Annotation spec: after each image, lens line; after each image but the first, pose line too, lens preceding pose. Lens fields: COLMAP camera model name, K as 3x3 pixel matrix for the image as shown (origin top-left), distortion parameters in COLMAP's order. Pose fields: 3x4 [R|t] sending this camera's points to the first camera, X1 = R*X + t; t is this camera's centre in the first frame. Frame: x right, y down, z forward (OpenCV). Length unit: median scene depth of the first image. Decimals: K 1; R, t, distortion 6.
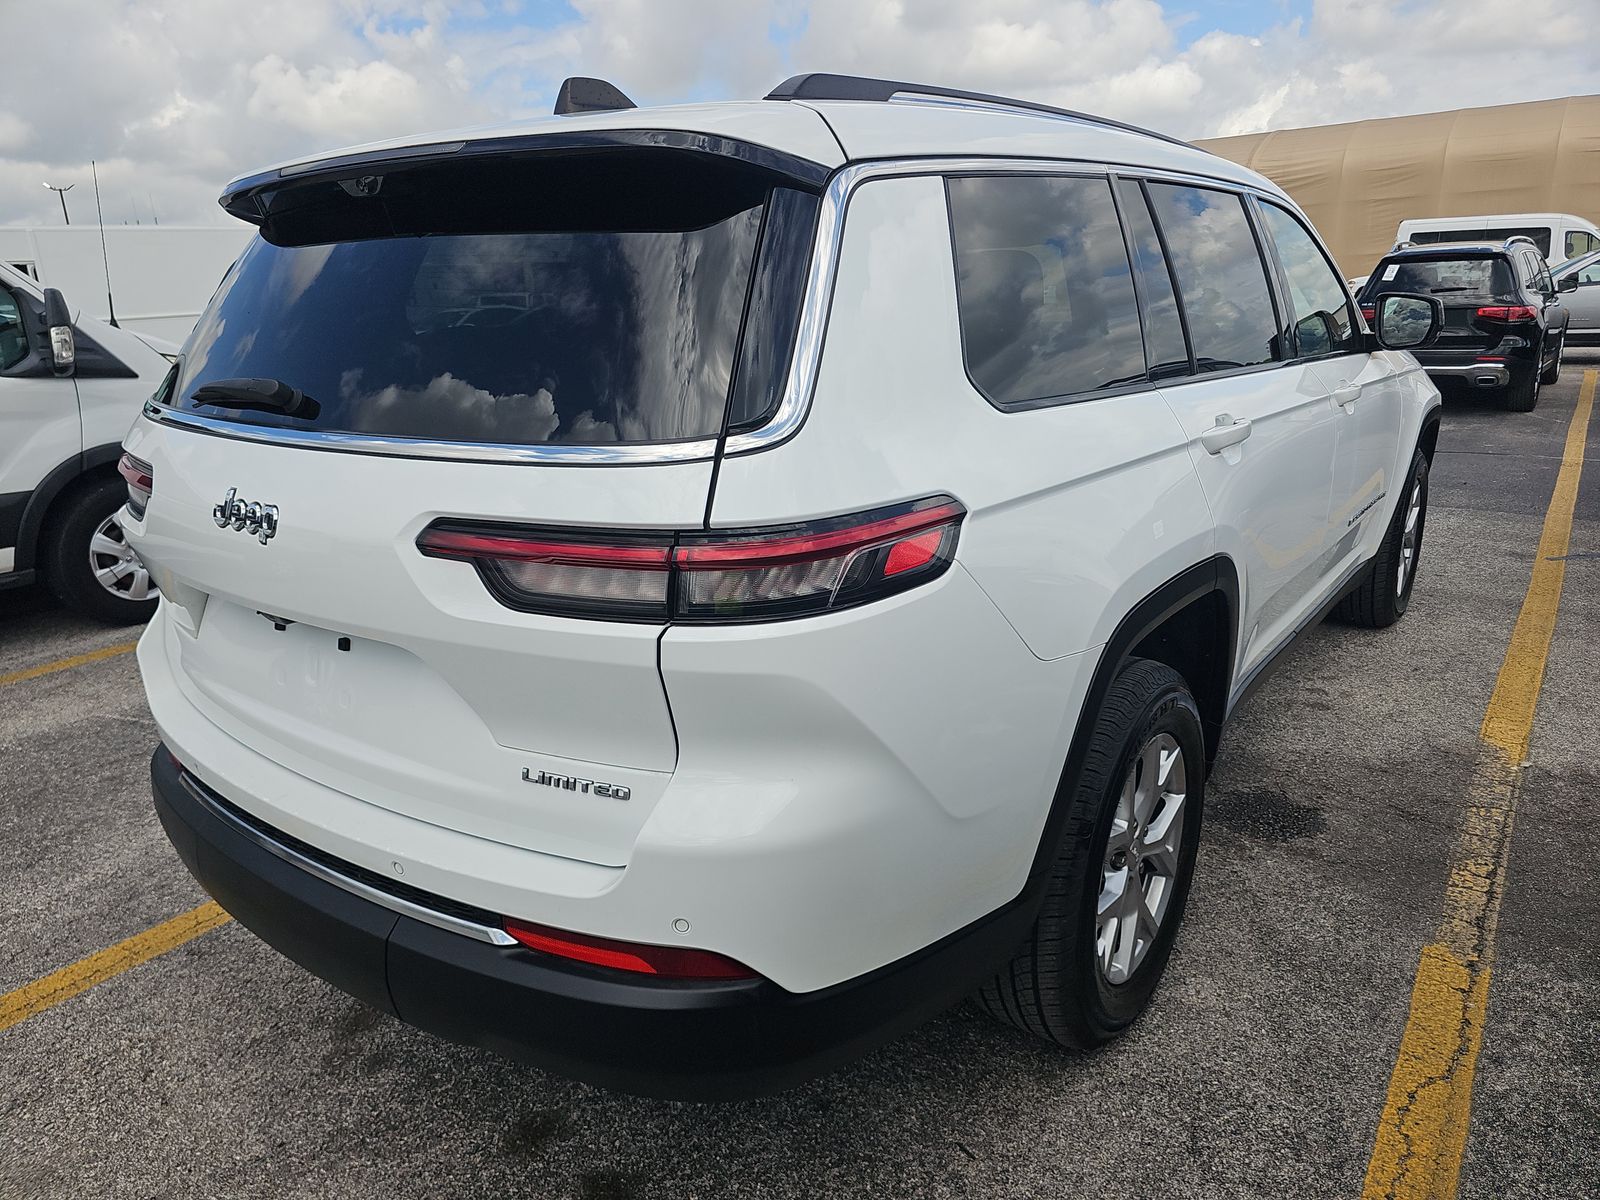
lens RADIAL K [[1091.8, 0, 802.5], [0, 1091.8, 591.0], [0, 0, 1]] dist [0.031816, -0.014729]
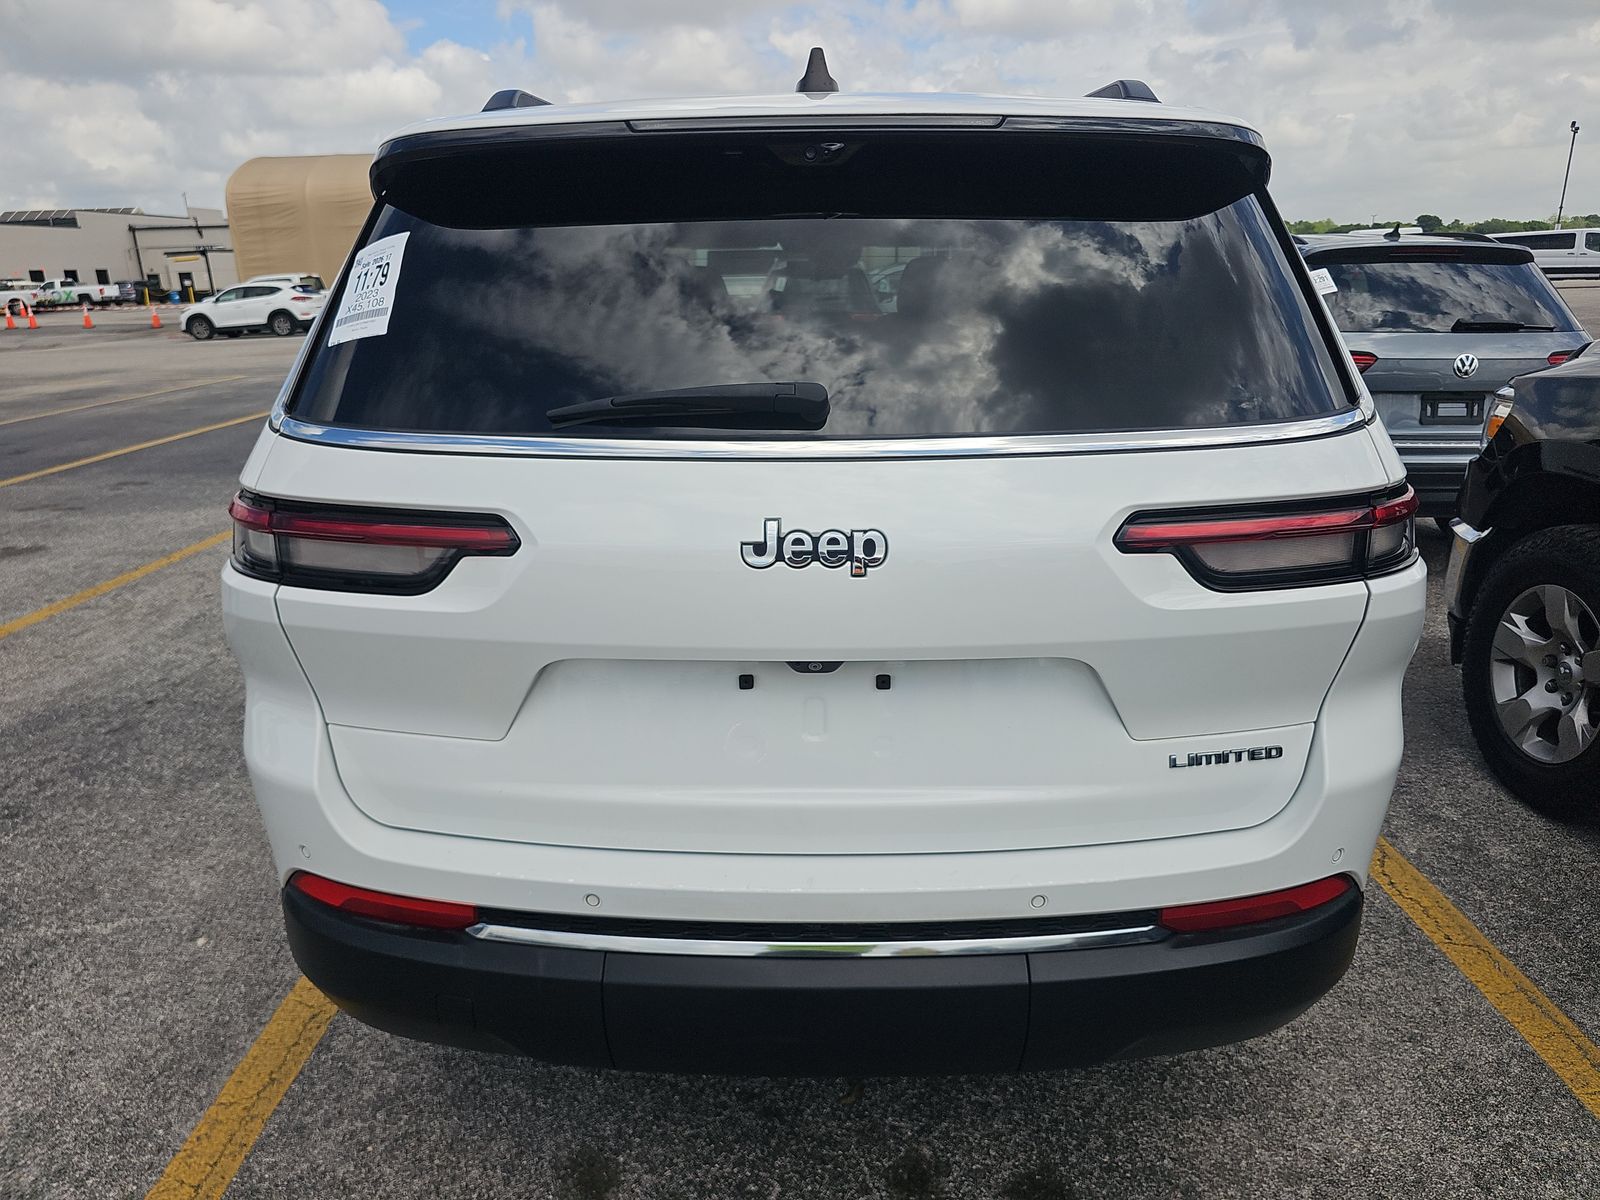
lens RADIAL K [[1091.8, 0, 799.5], [0, 1091.8, 609.7], [0, 0, 1]] dist [0.031816, -0.014729]
pose [[0.817664, -0.159955, 0.553028, -0.460478], [0.154573, 0.986350, 0.056747, -0.036836], [-0.554556, 0.039083, 0.831228, 0.150503]]
